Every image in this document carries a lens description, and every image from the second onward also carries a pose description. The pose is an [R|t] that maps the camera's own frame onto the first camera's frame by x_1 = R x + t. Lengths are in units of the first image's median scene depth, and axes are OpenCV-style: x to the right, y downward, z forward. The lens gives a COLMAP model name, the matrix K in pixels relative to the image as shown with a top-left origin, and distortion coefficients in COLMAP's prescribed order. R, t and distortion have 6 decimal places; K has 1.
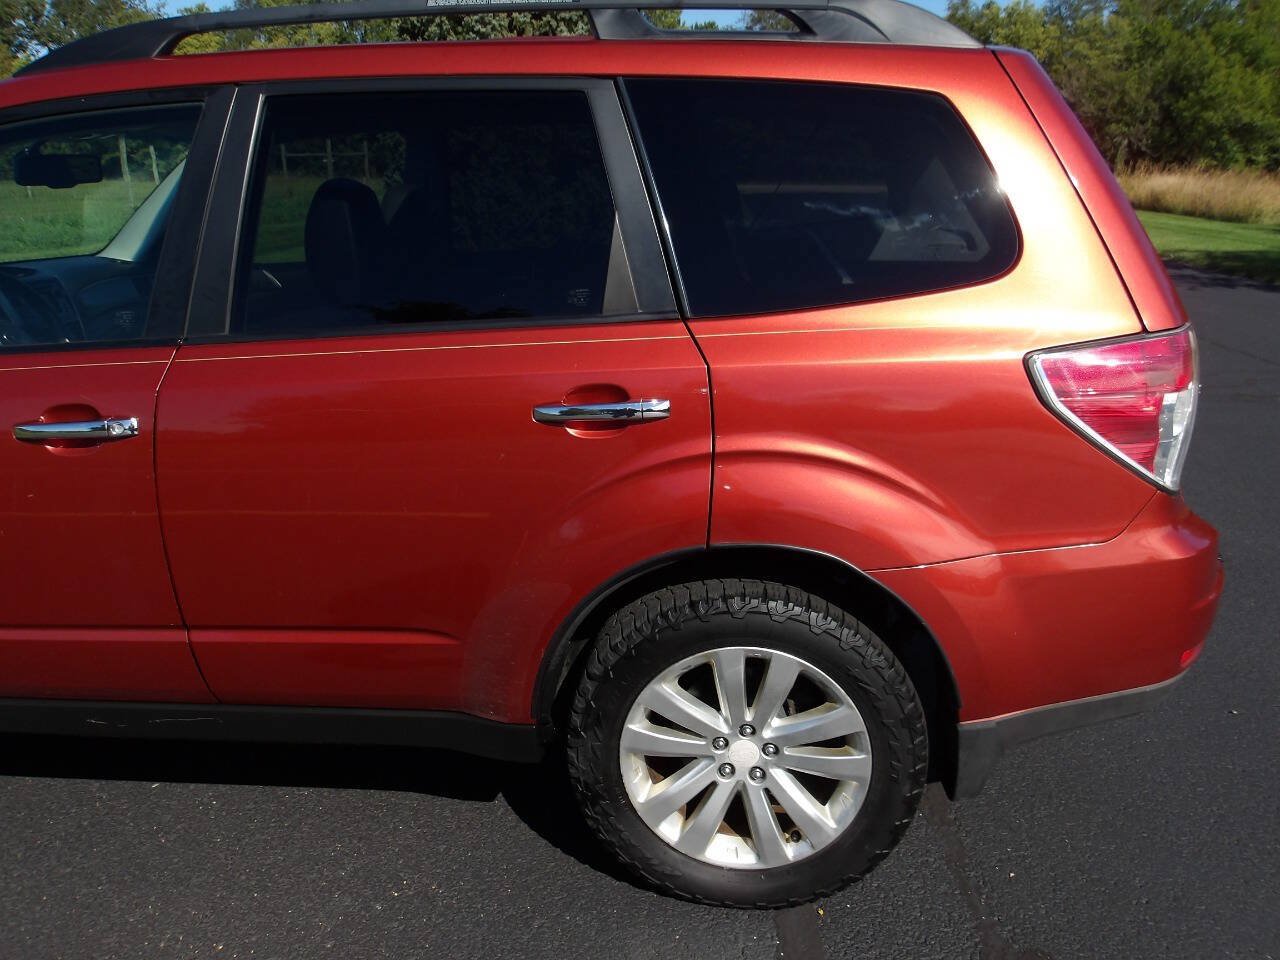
lens RADIAL K [[1058.3, 0, 640.8], [0, 1058.3, 475.4], [0, 0, 1]] dist [0.006631, -0.001061]
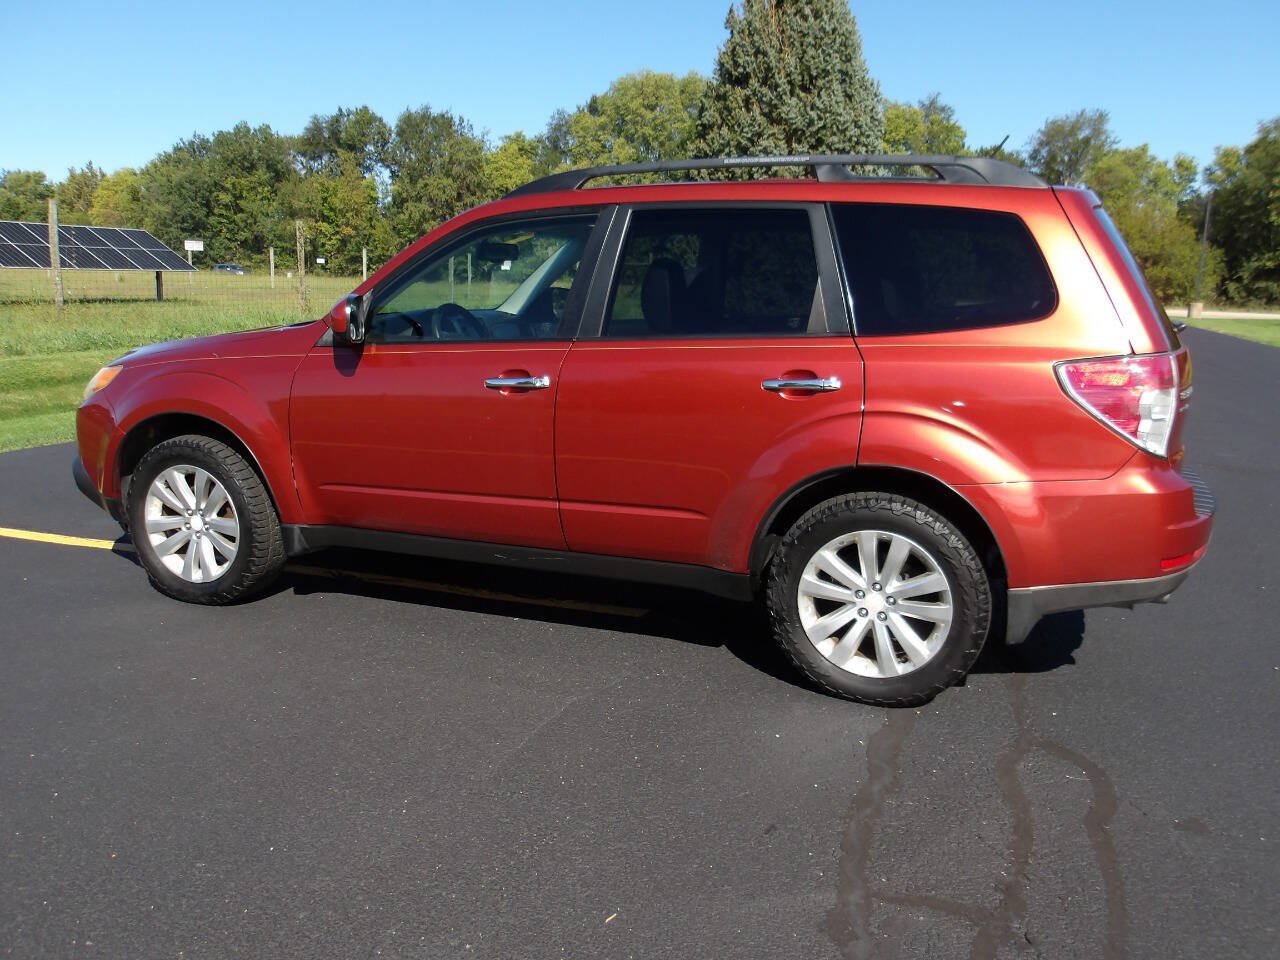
lens RADIAL K [[1055.1, 0, 636.7], [0, 1055.1, 471.5], [0, 0, 1]] dist [-0.003727, 0.003174]
pose [[0.967453, 0.071438, -0.242756, 0.122451], [-0.096407, 0.991028, -0.092571, 0.246437], [0.233965, 0.112961, 0.965661, -0.677476]]
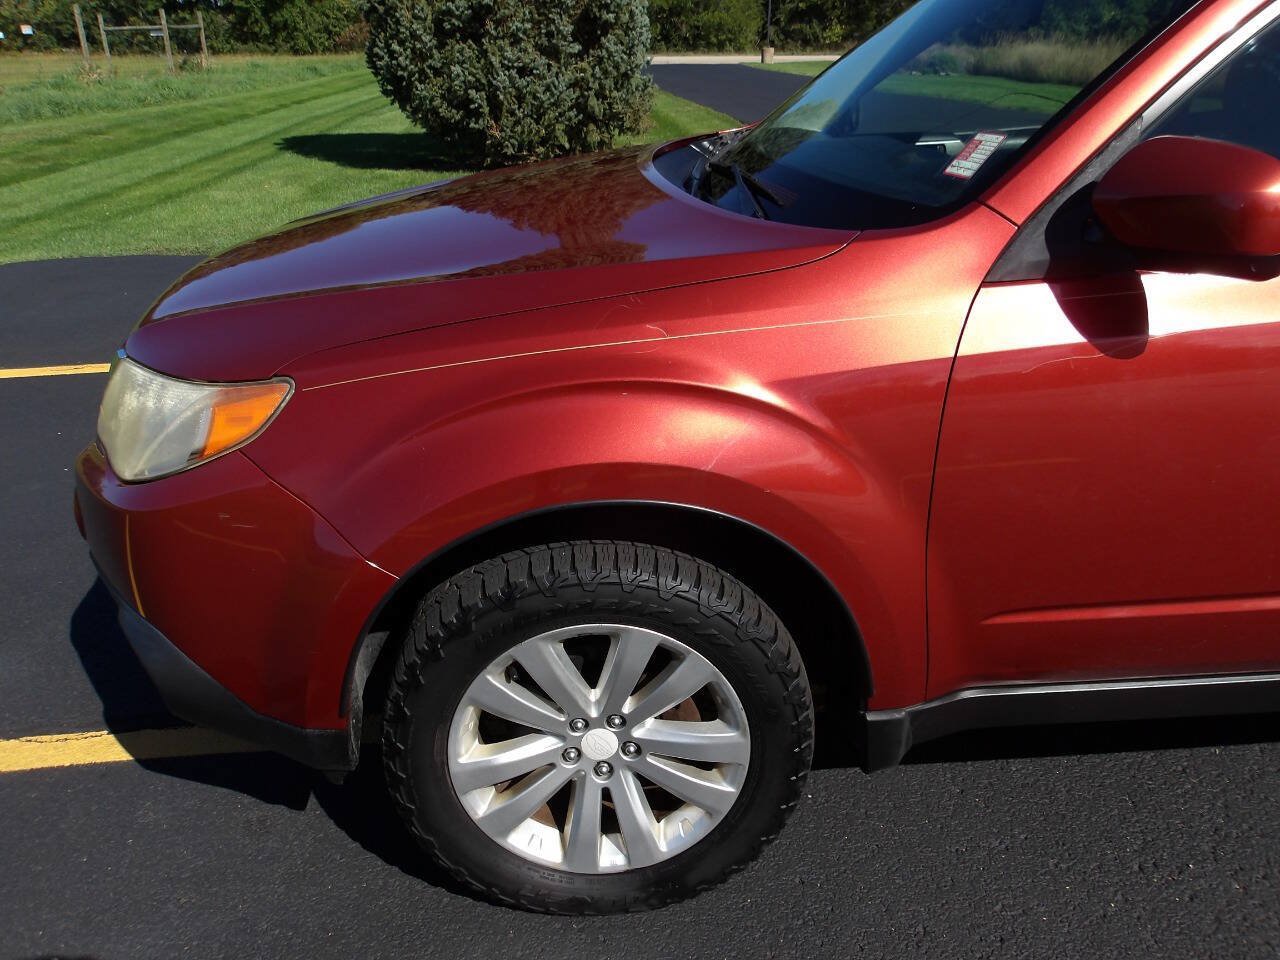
lens RADIAL K [[1058.3, 0, 640.8], [0, 1058.3, 475.4], [0, 0, 1]] dist [0.006631, -0.001061]
pose [[0.986633, -0.071655, 0.146356, -1.266106], [0.055600, 0.992265, 0.110987, -0.060675], [-0.153177, -0.101366, 0.982986, 0.309231]]
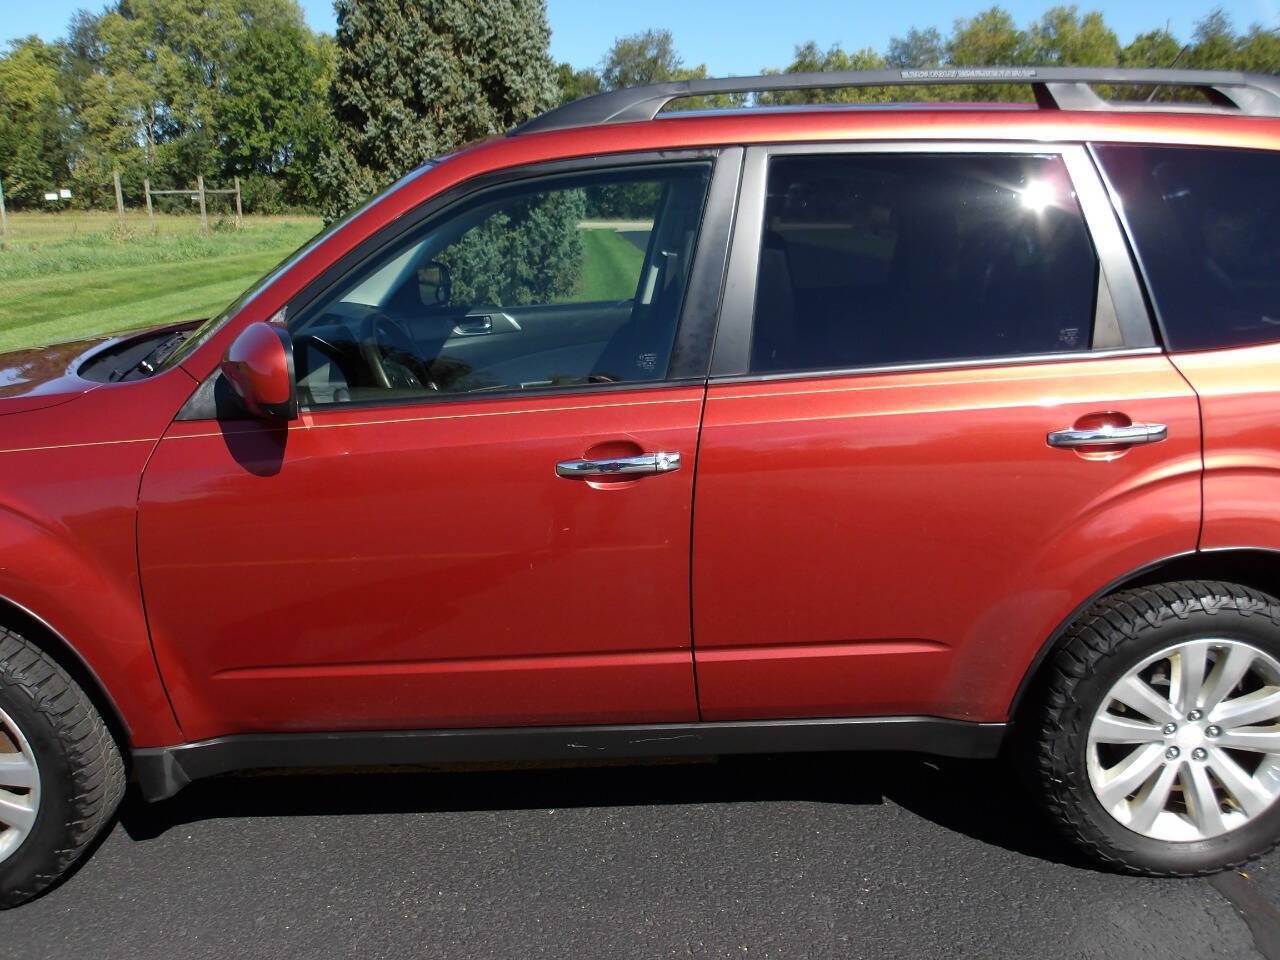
lens RADIAL K [[1054.5, 0, 638.3], [0, 1054.5, 476.8], [0, 0, 1]] dist [0.011135, -0.009771]
pose [[0.991689, -0.030802, 0.124914, -0.608586], [0.034671, 0.998980, -0.028913, -0.000633], [-0.123896, 0.033004, 0.991746, -0.049115]]
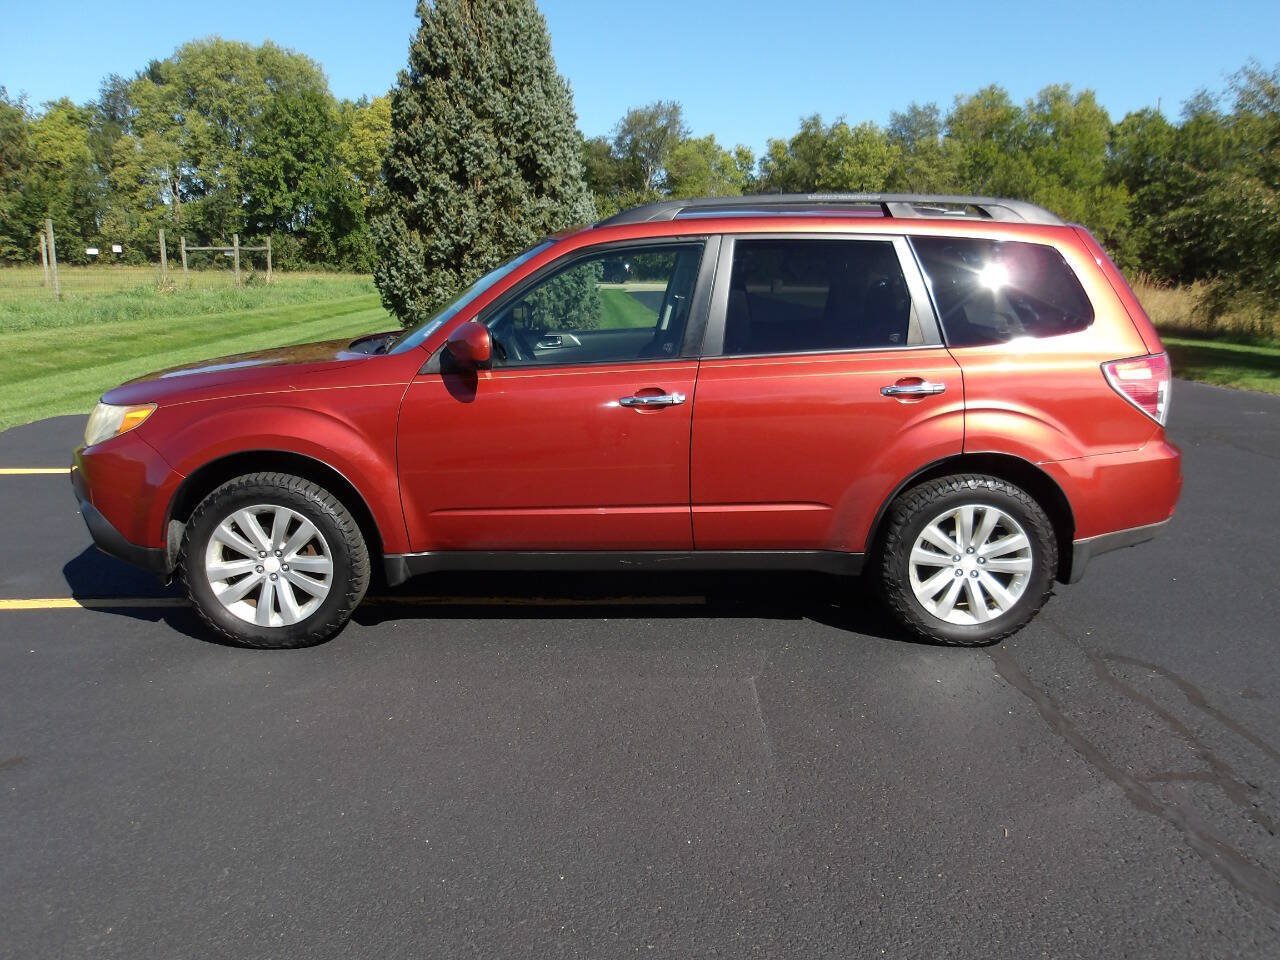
lens RADIAL K [[1048.6, 0, 638.2], [0, 1048.6, 475.6], [0, 0, 1]] dist [0.001608, -0.005147]
pose [[0.992486, -0.008745, 0.122042, -0.757047], [0.019151, 0.996252, -0.084352, 0.250143], [-0.120847, 0.086055, 0.988934, -0.896084]]
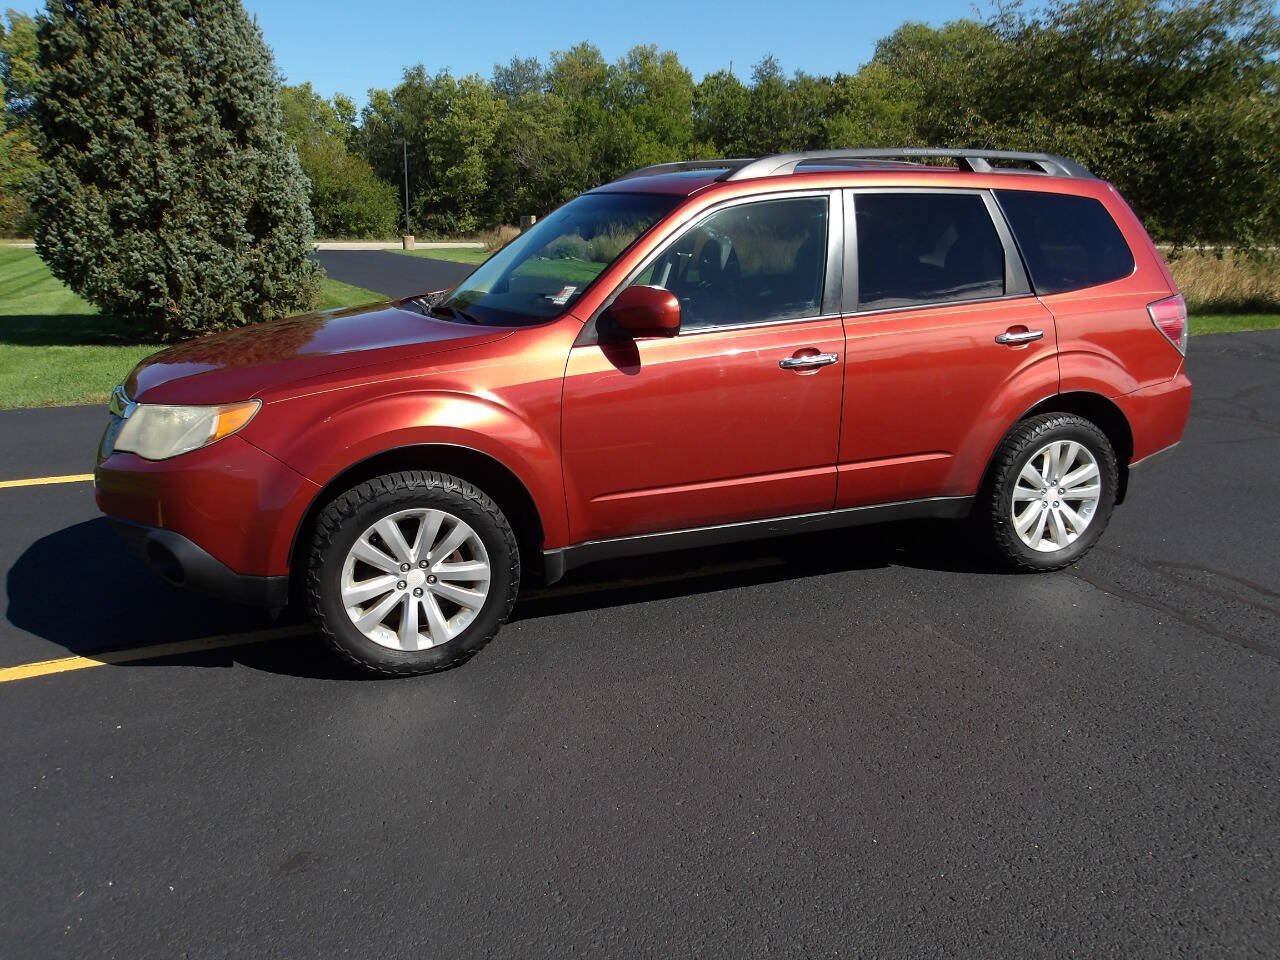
lens RADIAL K [[1052.5, 0, 640.0], [0, 1052.5, 480.0], [0, 0, 1]] dist [-0.006670, 0.010834]
pose [[0.883353, -0.107582, 0.456195, -1.619103], [0.128279, 0.991632, -0.014541, 0.153353], [-0.450813, 0.071365, 0.889761, -0.540150]]
